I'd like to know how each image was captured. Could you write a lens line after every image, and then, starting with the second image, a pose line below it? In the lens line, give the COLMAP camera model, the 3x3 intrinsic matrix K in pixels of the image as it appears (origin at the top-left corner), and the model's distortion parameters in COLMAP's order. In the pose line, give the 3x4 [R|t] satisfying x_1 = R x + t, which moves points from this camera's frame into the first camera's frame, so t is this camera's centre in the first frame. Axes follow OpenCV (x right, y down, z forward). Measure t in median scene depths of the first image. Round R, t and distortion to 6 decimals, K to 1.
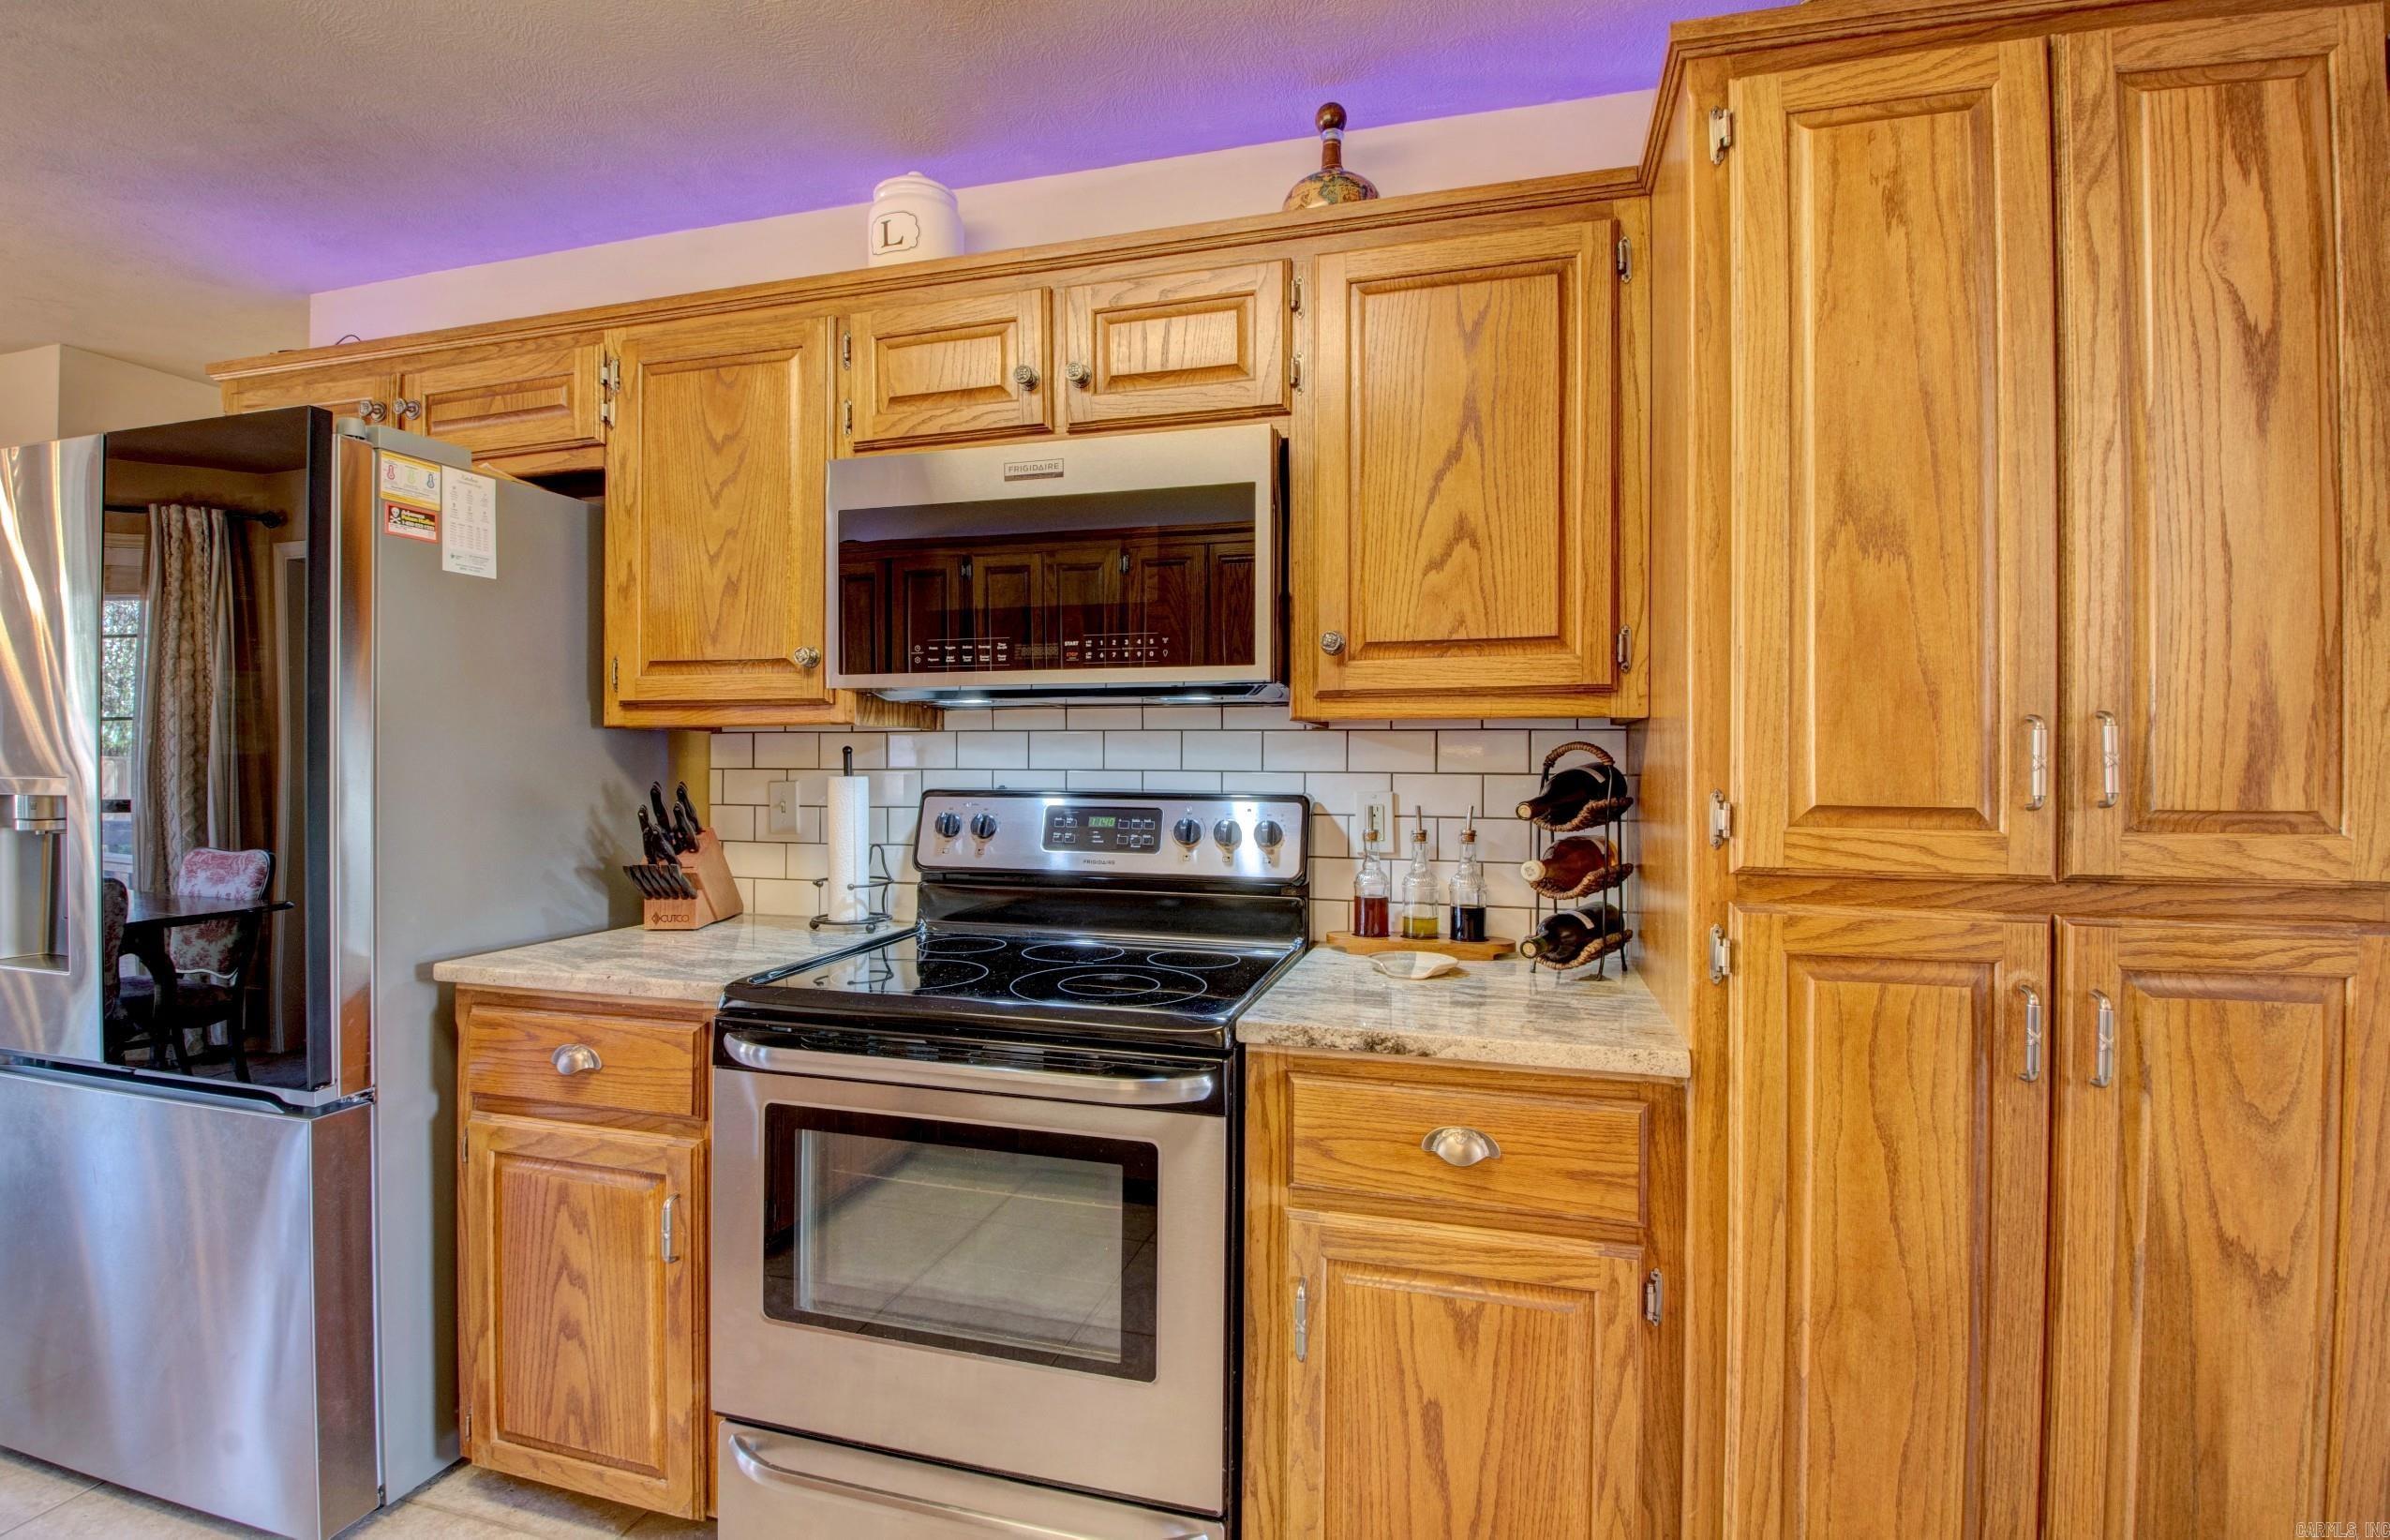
lens RADIAL K [[1118.0, 0, 1183.9], [0, 1118.0, 758.0], [0, 0, 1]] dist [-0.002460, -0.014506]
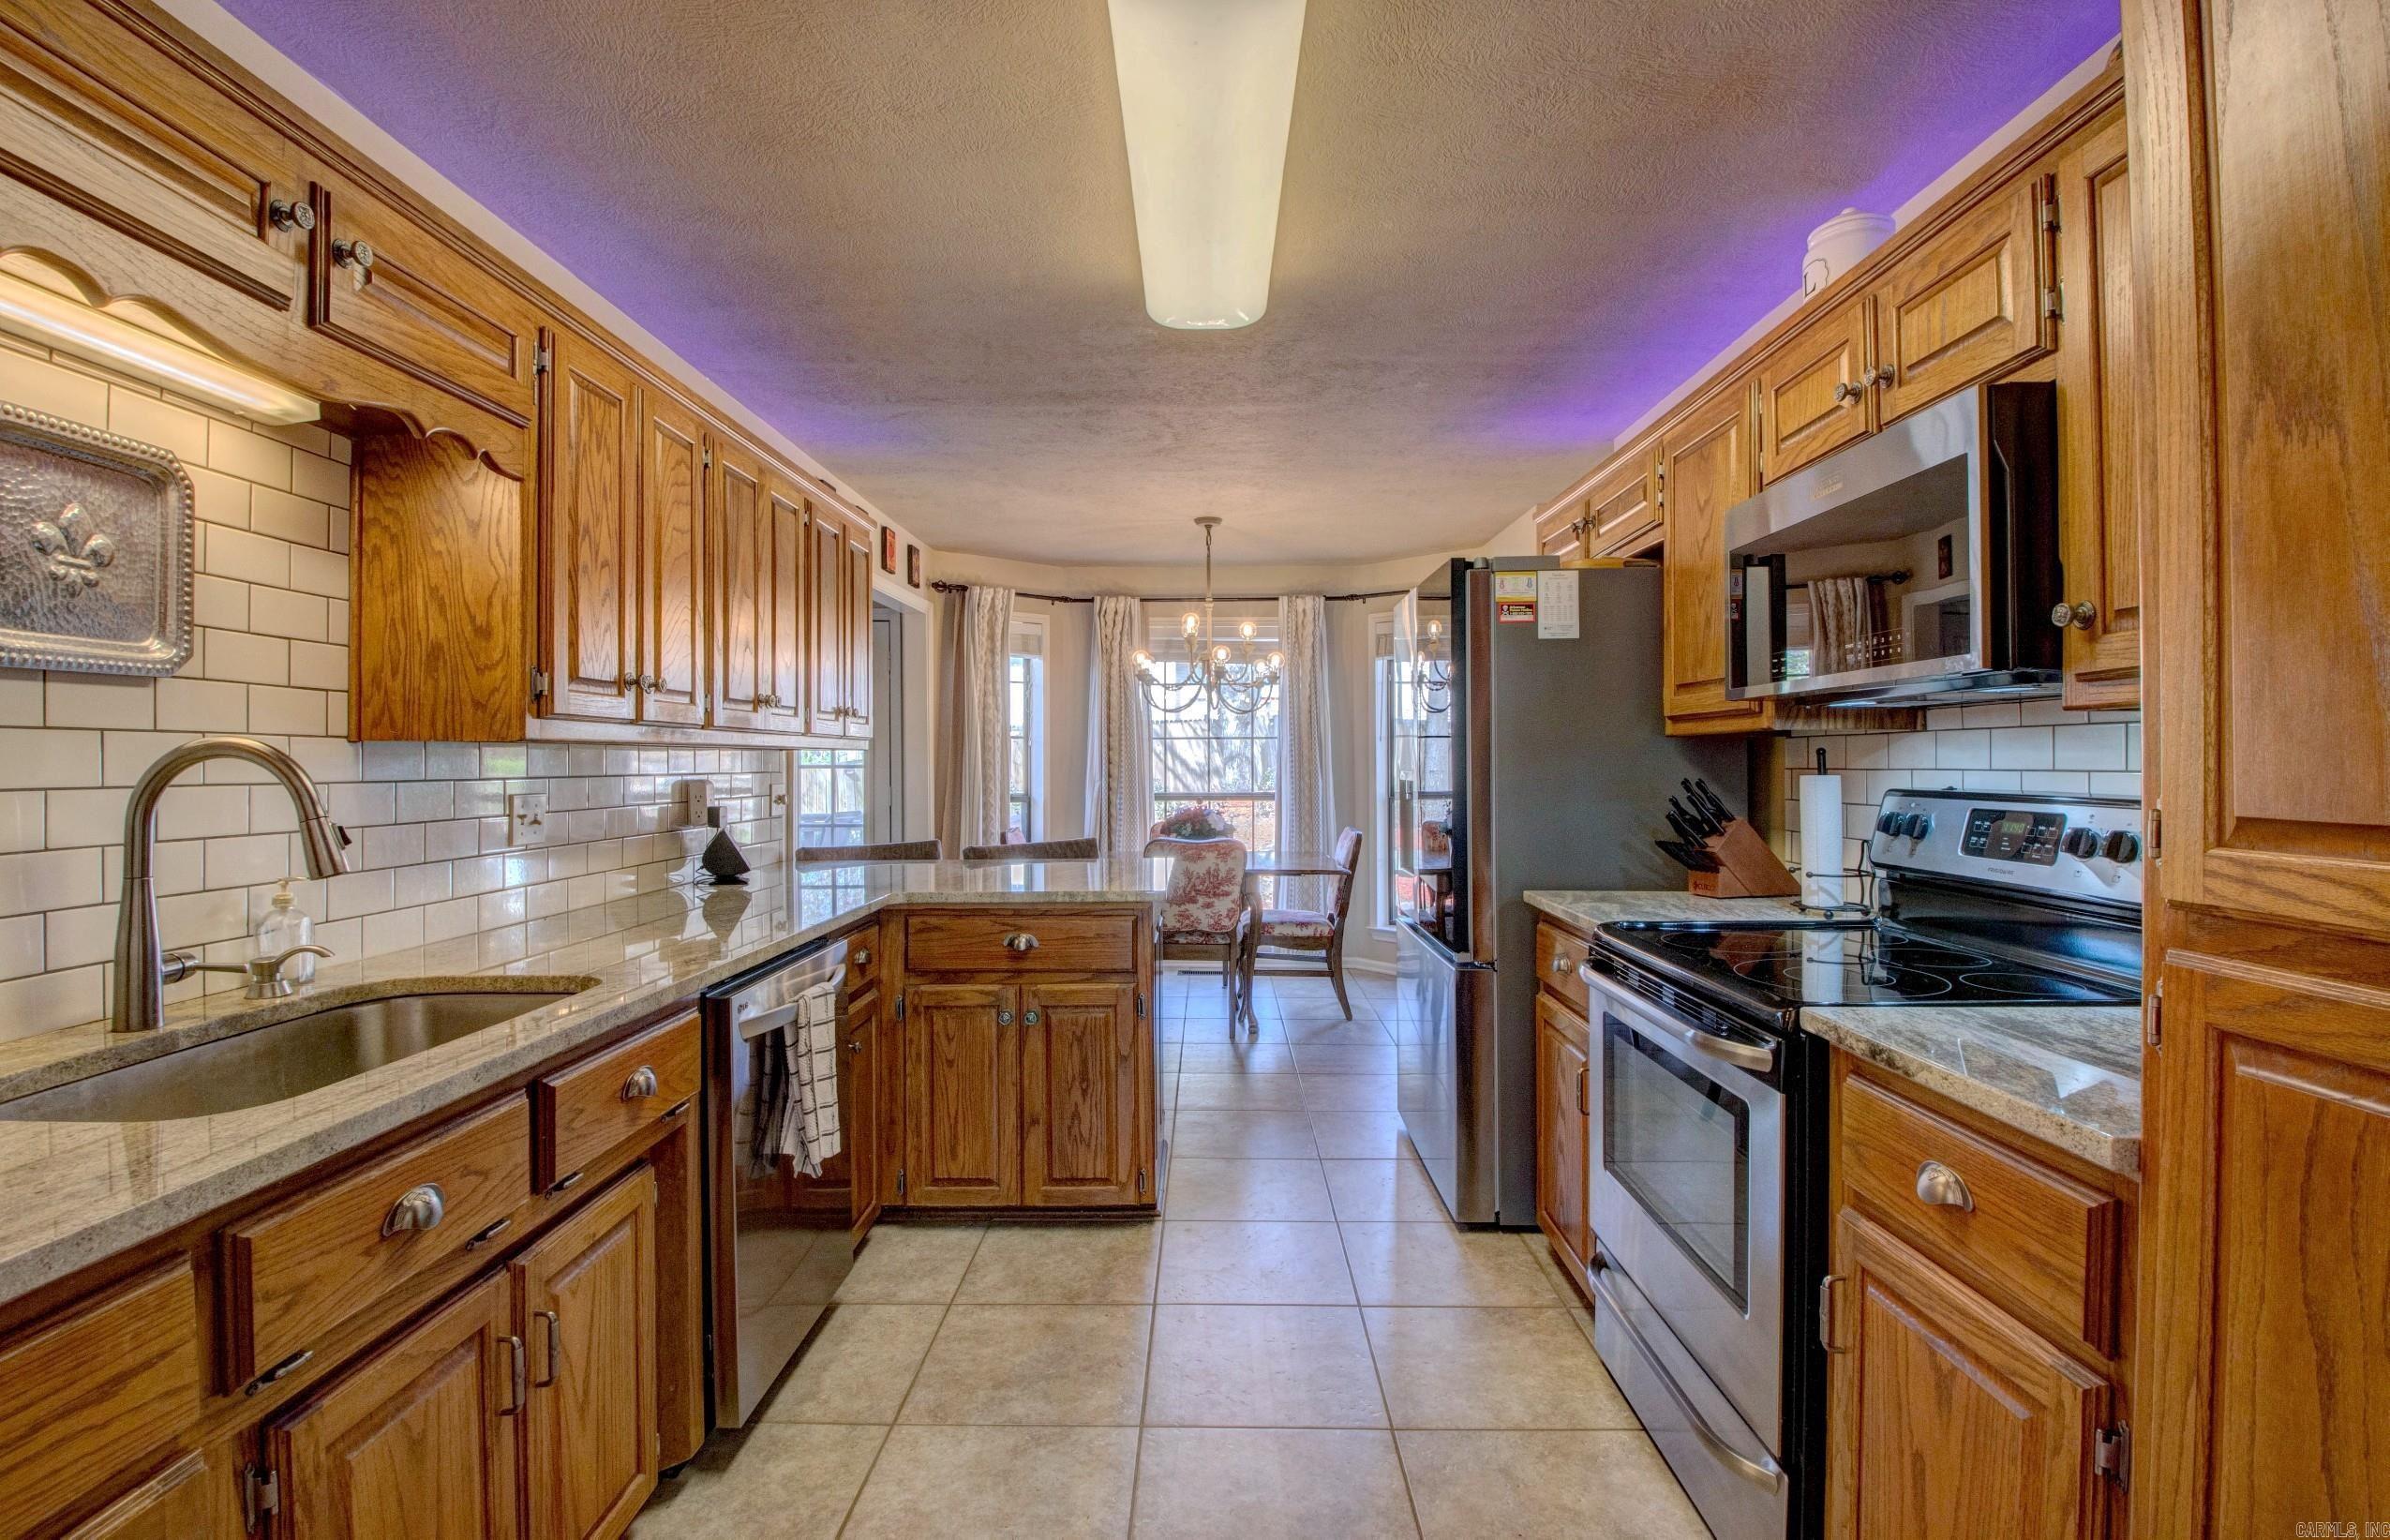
lens RADIAL K [[1118.0, 0, 1159.2], [0, 1118.0, 760.5], [0, 0, 1]] dist [-0.002460, -0.014506]
pose [[0.227537, -0.005666, -0.973753, 0.982359], [0.002721, 0.999983, -0.005183, 0.008724], [0.973766, -0.001470, 0.227548, 0.185190]]
